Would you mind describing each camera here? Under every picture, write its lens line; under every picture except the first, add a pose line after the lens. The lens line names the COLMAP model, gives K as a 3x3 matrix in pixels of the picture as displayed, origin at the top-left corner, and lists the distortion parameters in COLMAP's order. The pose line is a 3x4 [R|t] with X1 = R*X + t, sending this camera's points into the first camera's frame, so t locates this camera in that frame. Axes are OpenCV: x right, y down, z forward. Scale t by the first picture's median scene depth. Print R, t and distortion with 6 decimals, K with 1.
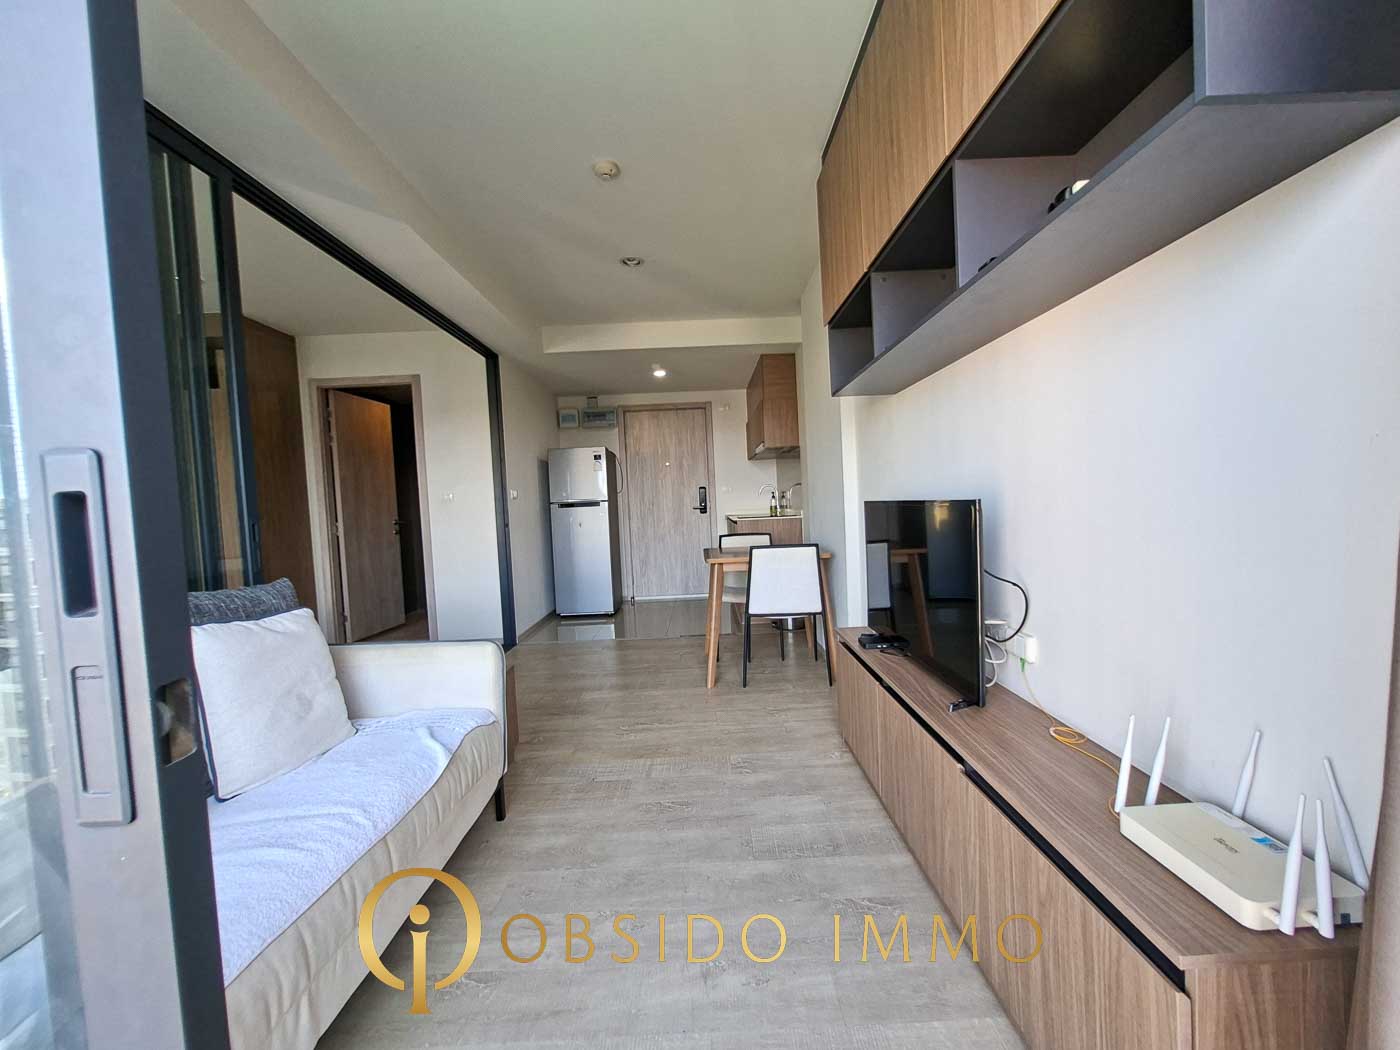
lens RADIAL K [[555.7, 0, 698.8], [0, 555.7, 521.7], [0, 0, 1]] dist [0.000351, 0.000097]
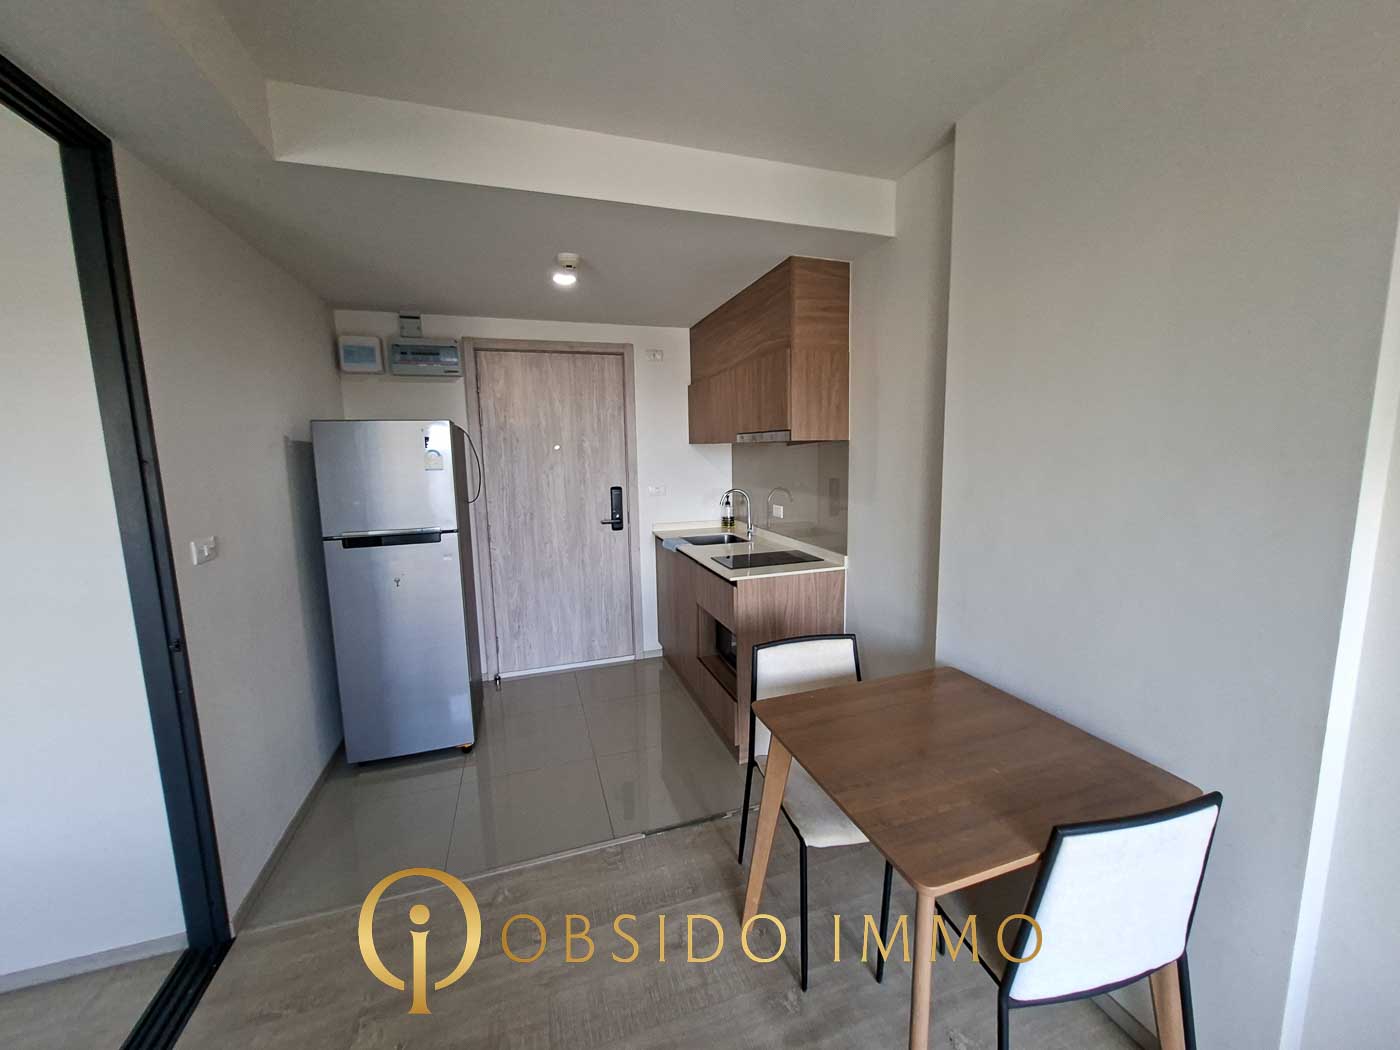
lens RADIAL K [[555.7, 0, 707.6], [0, 555.7, 521.2], [0, 0, 1]] dist [0.000351, 0.000097]
pose [[0.947762, -0.013632, 0.318688, -0.094161], [-0.011722, 0.996923, 0.077504, -0.073890], [-0.318764, -0.077191, 0.944686, 0.392720]]
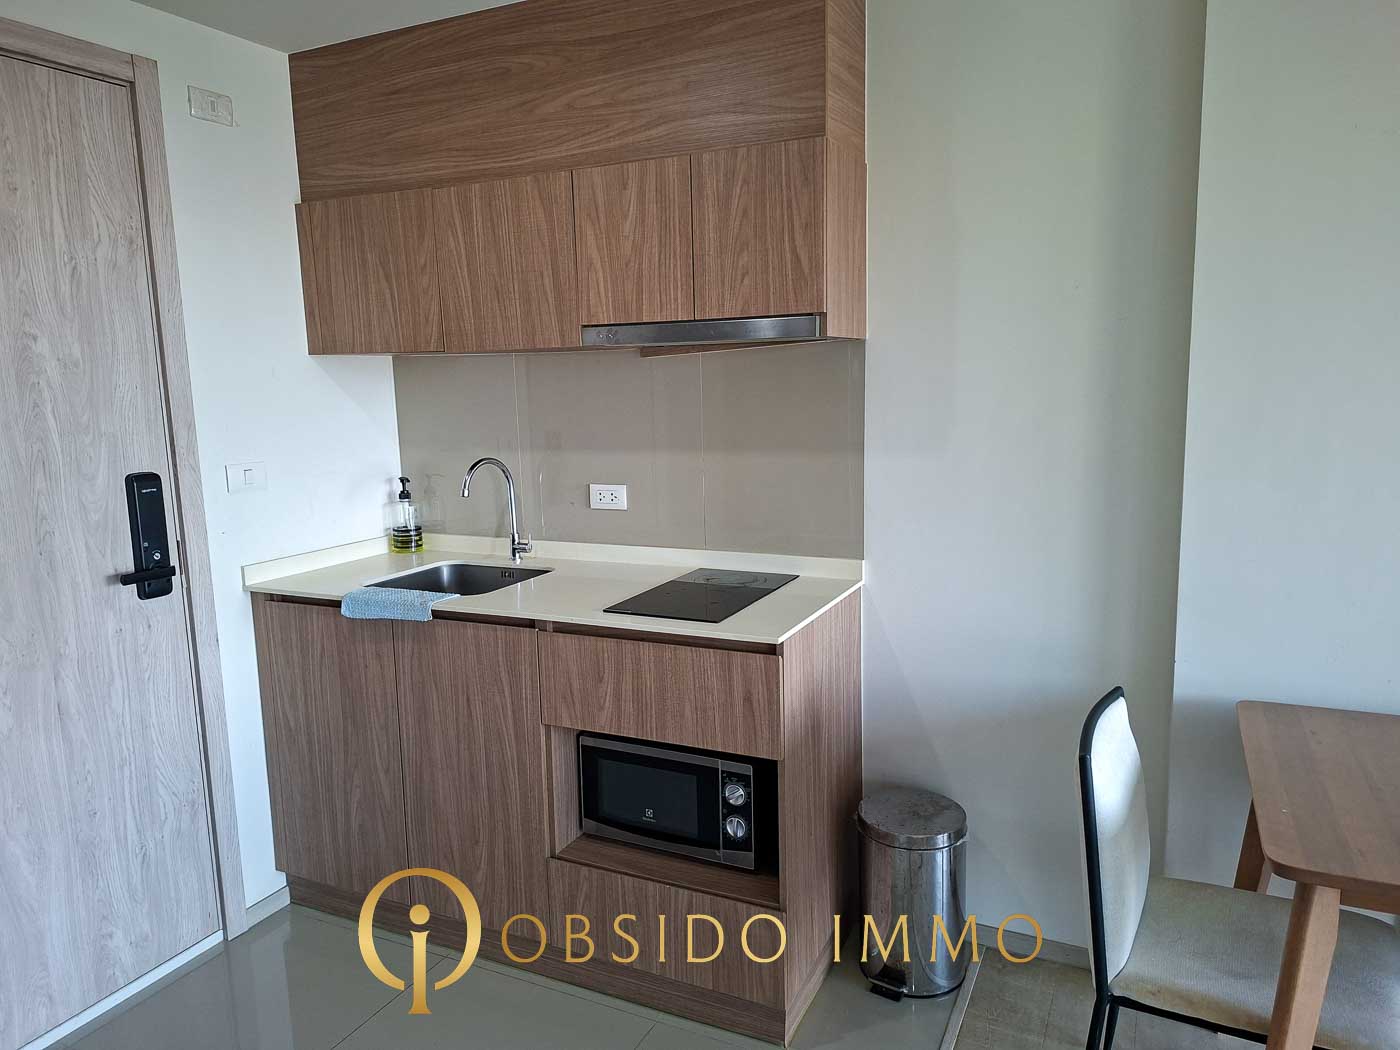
lens RADIAL K [[972.2, 0, 701.1], [0, 972.2, 527.8], [0, 0, 1]] dist [0.028541, -0.004748]
pose [[0.436263, -0.106471, 0.893498, -0.237824], [0.043546, 0.994310, 0.097222, -0.069277], [-0.898765, -0.003507, 0.438417, 0.651416]]
